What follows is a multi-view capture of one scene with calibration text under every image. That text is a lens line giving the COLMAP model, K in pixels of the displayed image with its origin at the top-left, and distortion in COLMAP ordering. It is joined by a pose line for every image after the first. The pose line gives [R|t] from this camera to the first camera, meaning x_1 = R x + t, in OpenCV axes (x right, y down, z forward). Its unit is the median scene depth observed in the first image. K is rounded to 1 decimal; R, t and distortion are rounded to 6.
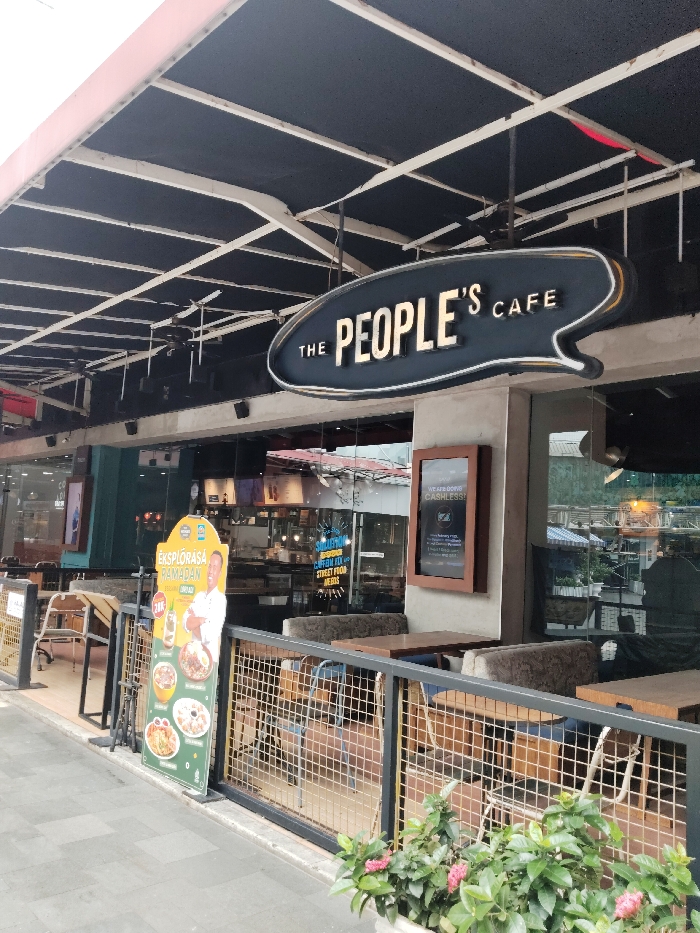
lens RADIAL K [[739.5, 0, 346.3], [0, 739.5, 463.0], [0, 0, 1]] dist [0.070570, -0.097389]
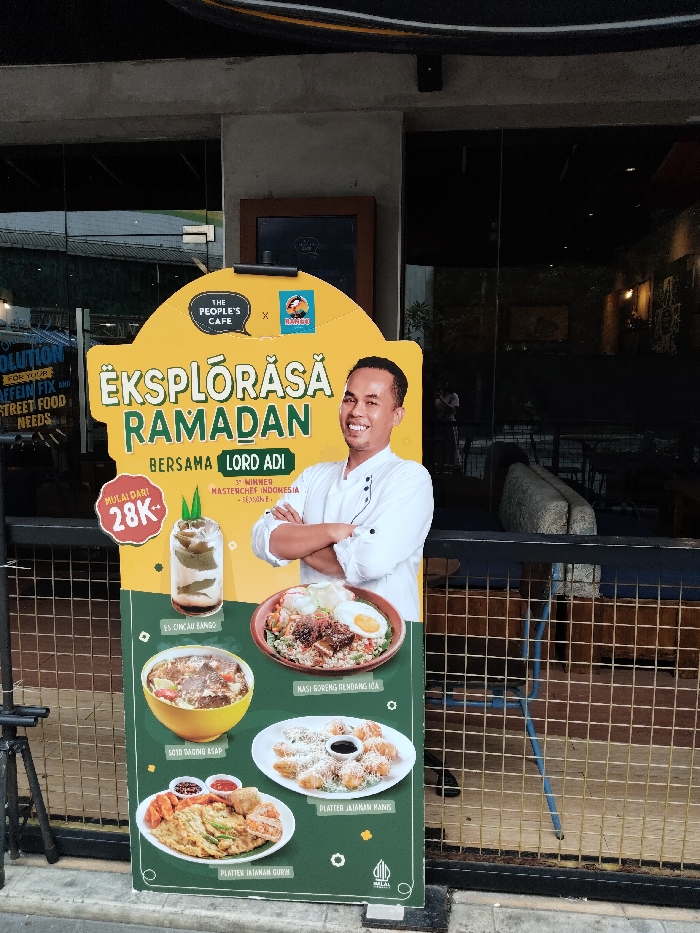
lens RADIAL K [[739.5, 0, 354.1], [0, 739.5, 463.5], [0, 0, 1]] dist [0.070570, -0.097389]
pose [[0.754358, -0.127663, 0.643931, -0.440250], [-0.031652, 0.972694, 0.229922, 0.082715], [-0.655700, -0.193825, 0.729718, 0.705501]]
